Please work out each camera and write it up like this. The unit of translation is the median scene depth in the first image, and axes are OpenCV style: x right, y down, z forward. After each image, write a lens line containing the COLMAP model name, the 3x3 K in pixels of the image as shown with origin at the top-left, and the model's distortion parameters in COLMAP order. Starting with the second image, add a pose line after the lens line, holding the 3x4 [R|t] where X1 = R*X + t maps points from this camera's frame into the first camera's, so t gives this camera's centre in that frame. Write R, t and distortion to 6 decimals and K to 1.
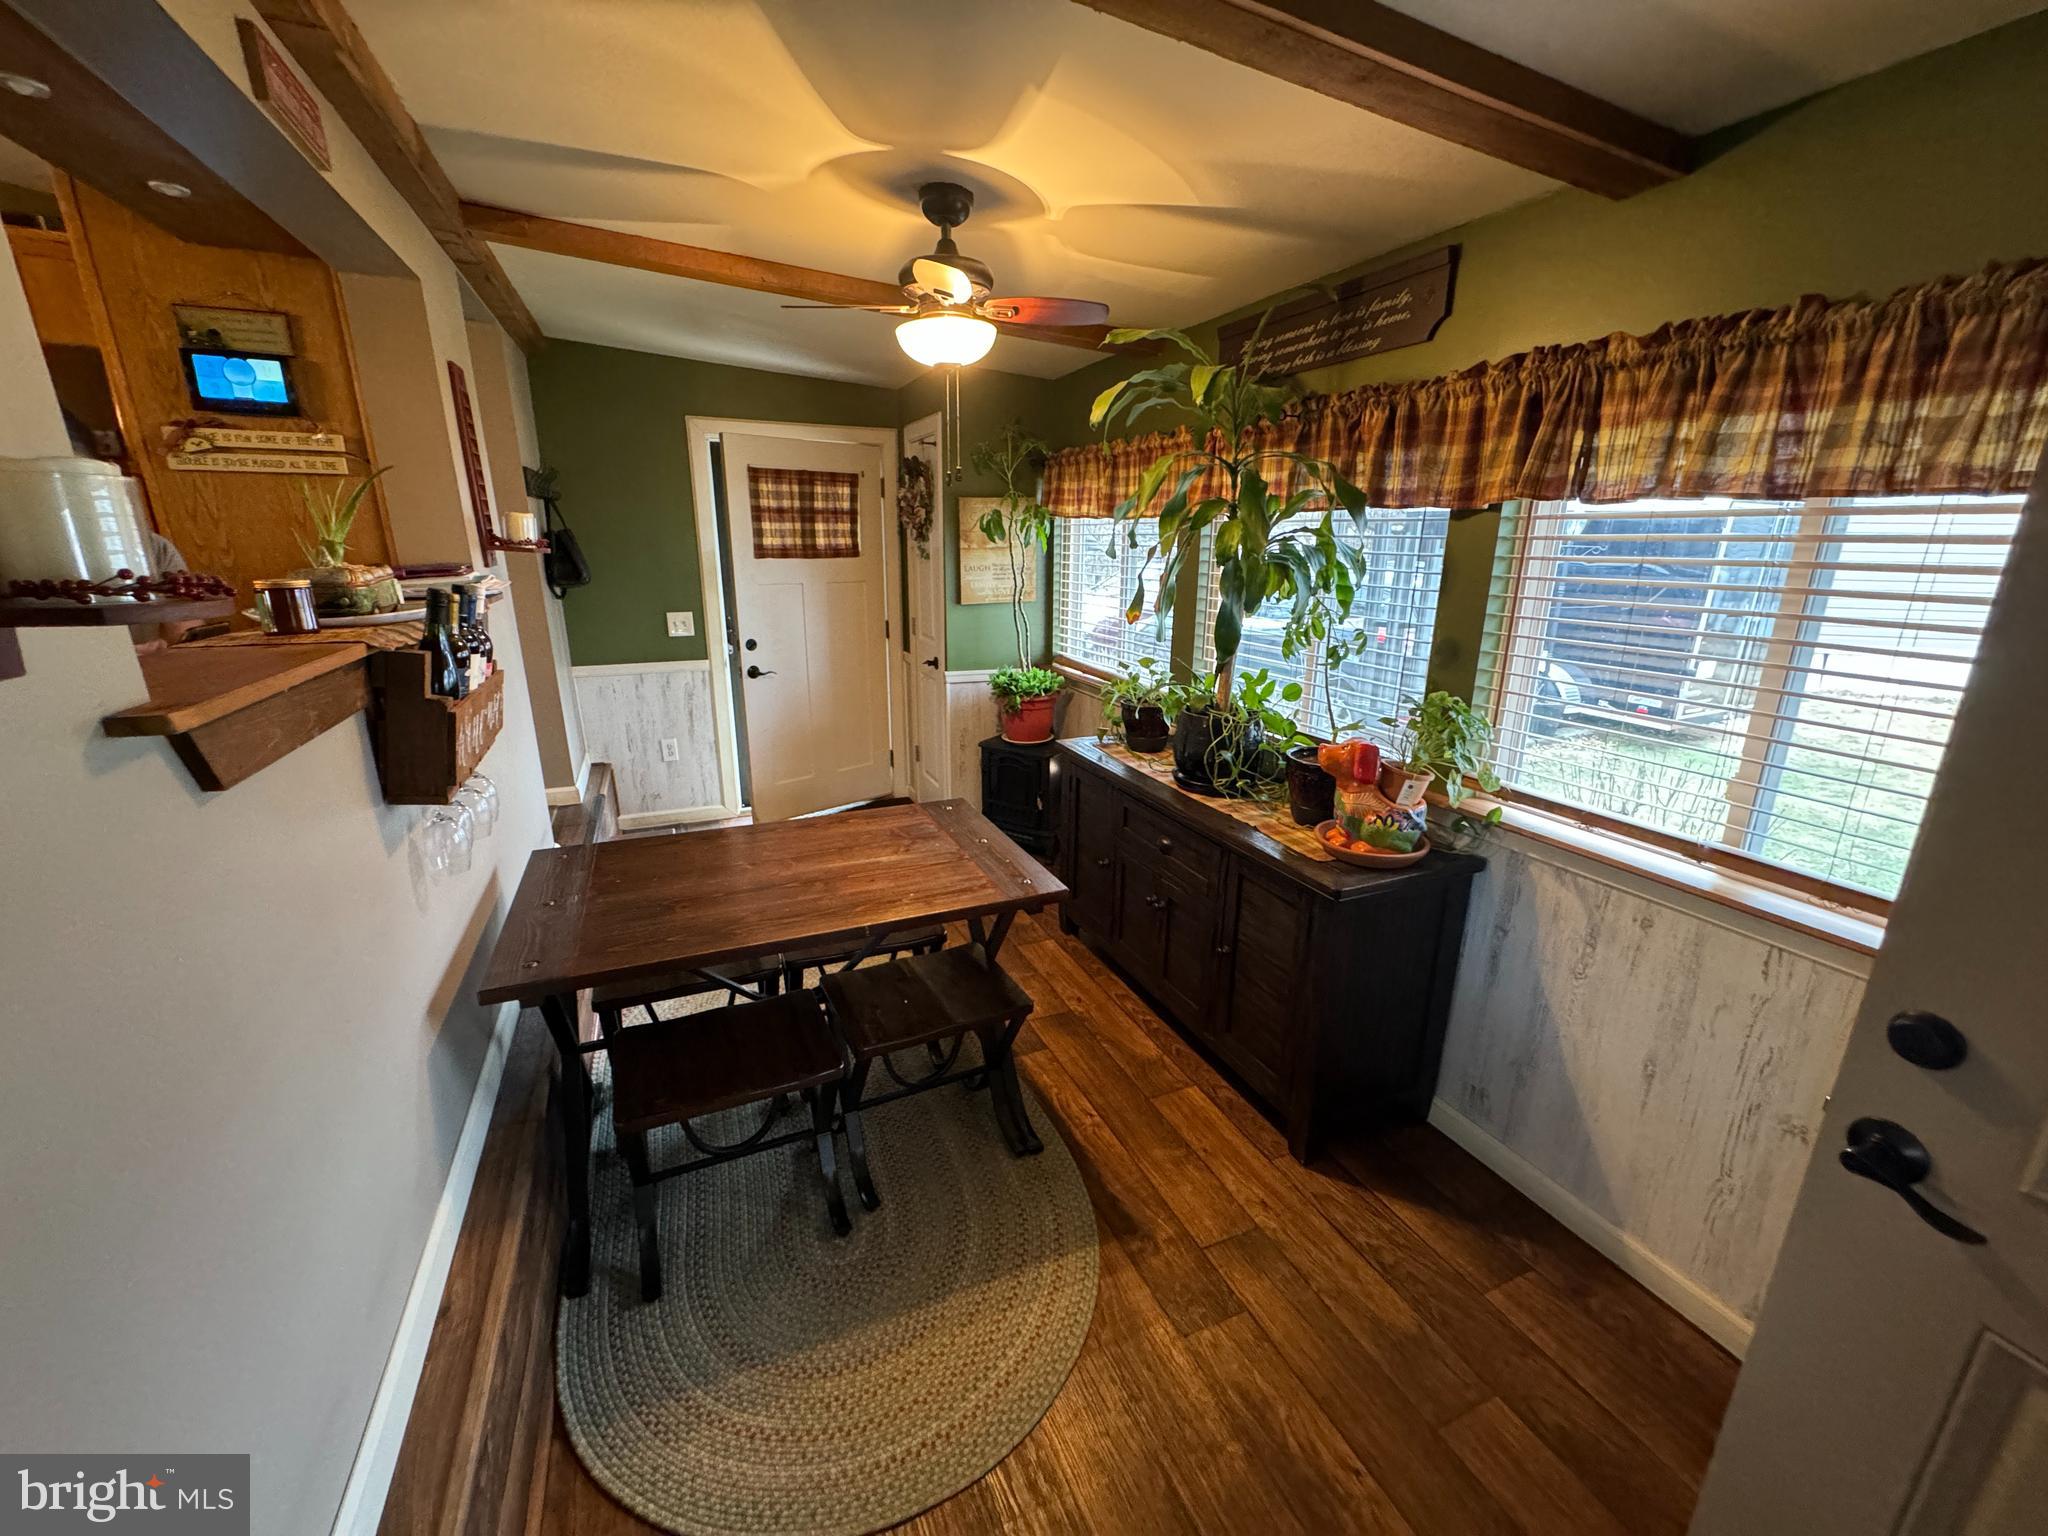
lens RADIAL K [[816.2, 0, 1017.2], [0, 816.2, 764.6], [0, 0, 1]] dist [-0.002265, 0.000304]
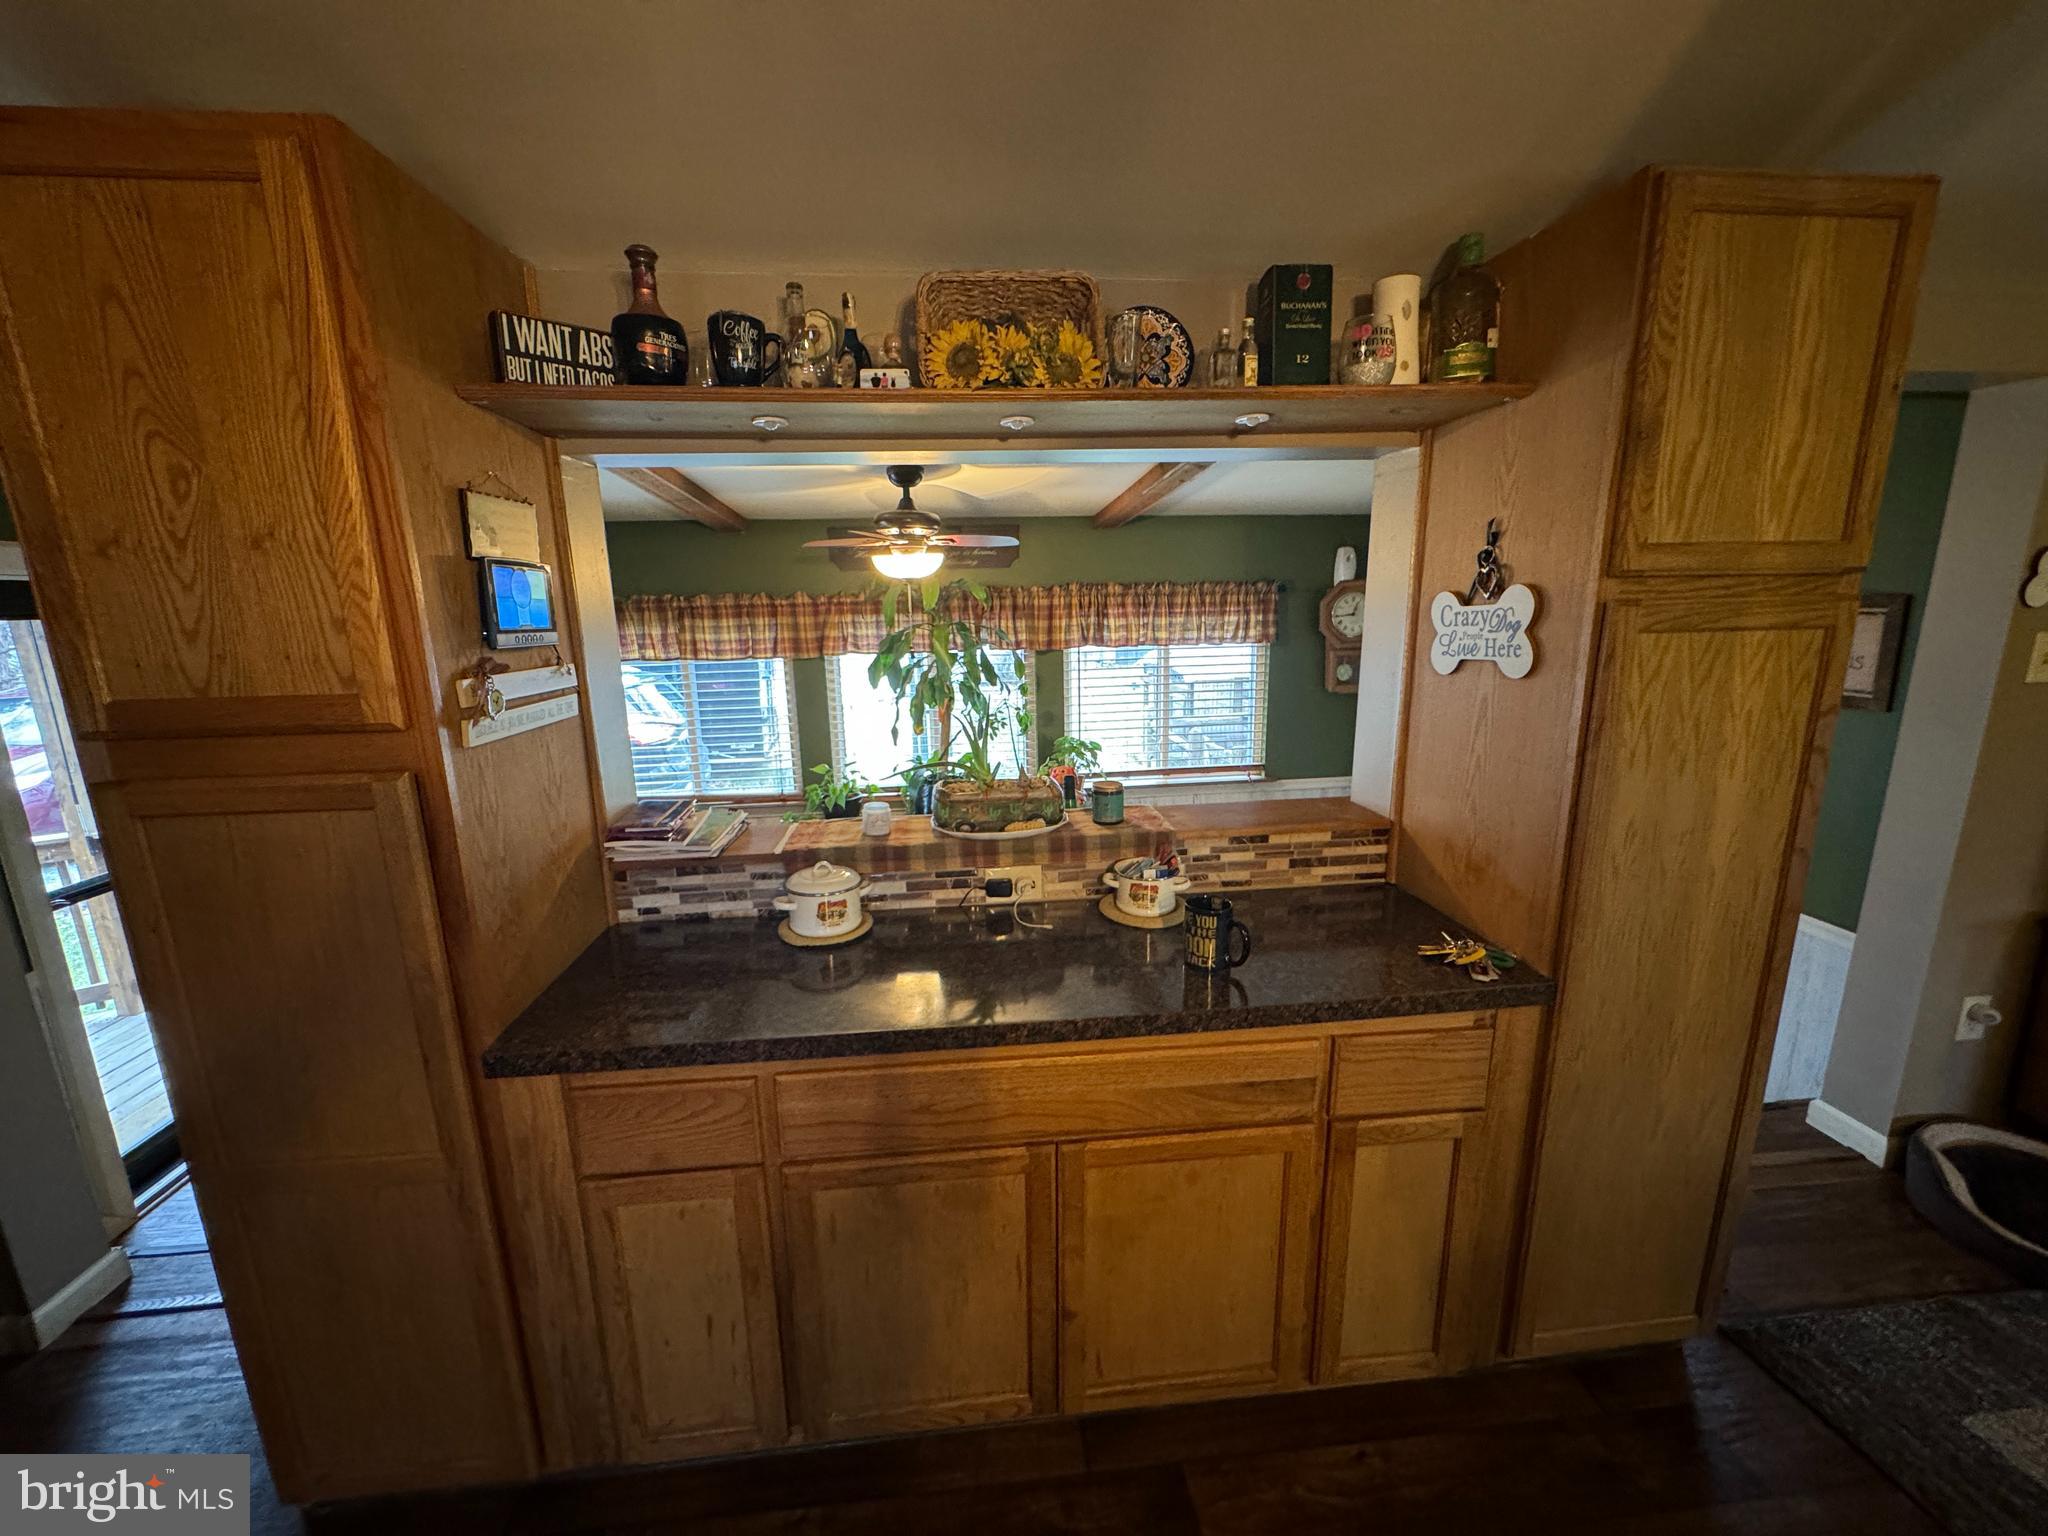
lens RADIAL K [[816.2, 0, 1018.9], [0, 816.2, 768.6], [0, 0, 1]] dist [-0.002265, 0.000304]
pose [[0.295721, -0.210868, 0.931710, -1.453223], [0.285431, 0.950281, 0.124476, -0.301870], [-0.911635, 0.229129, 0.341206, 0.424318]]
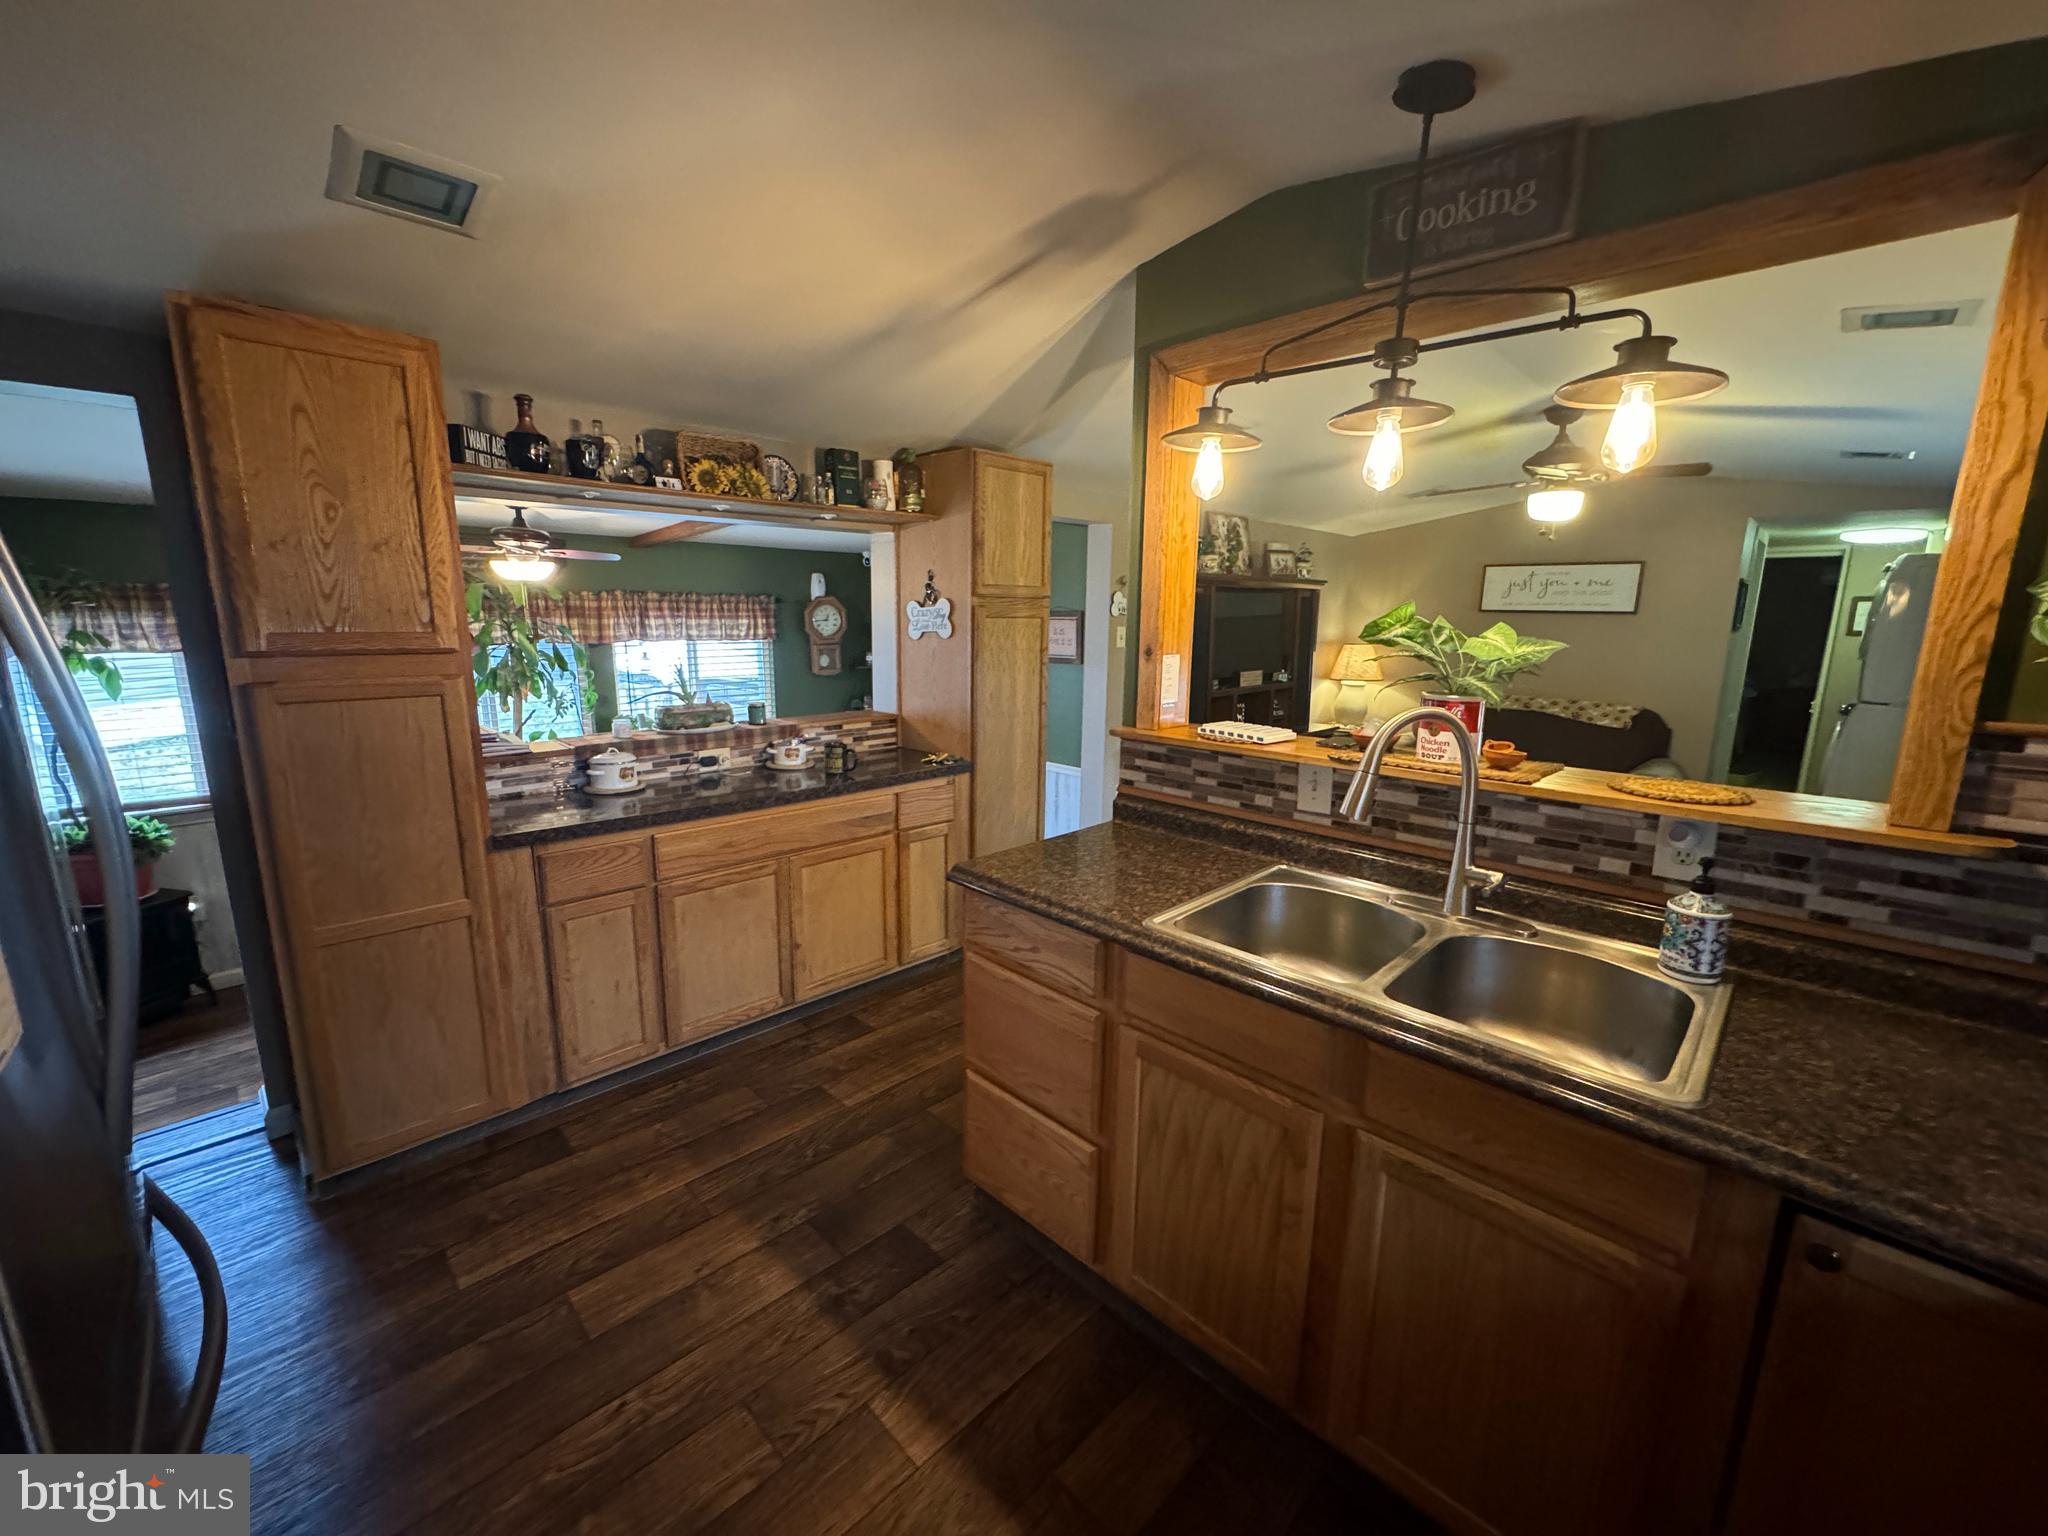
lens RADIAL K [[816.2, 0, 1017.8], [0, 816.2, 767.9], [0, 0, 1]] dist [-0.002265, 0.000304]
pose [[-0.368602, -0.187240, 0.910535, -2.268807], [0.244388, 0.925530, 0.289257, -0.365698], [-0.896887, 0.329144, -0.295393, 0.701465]]
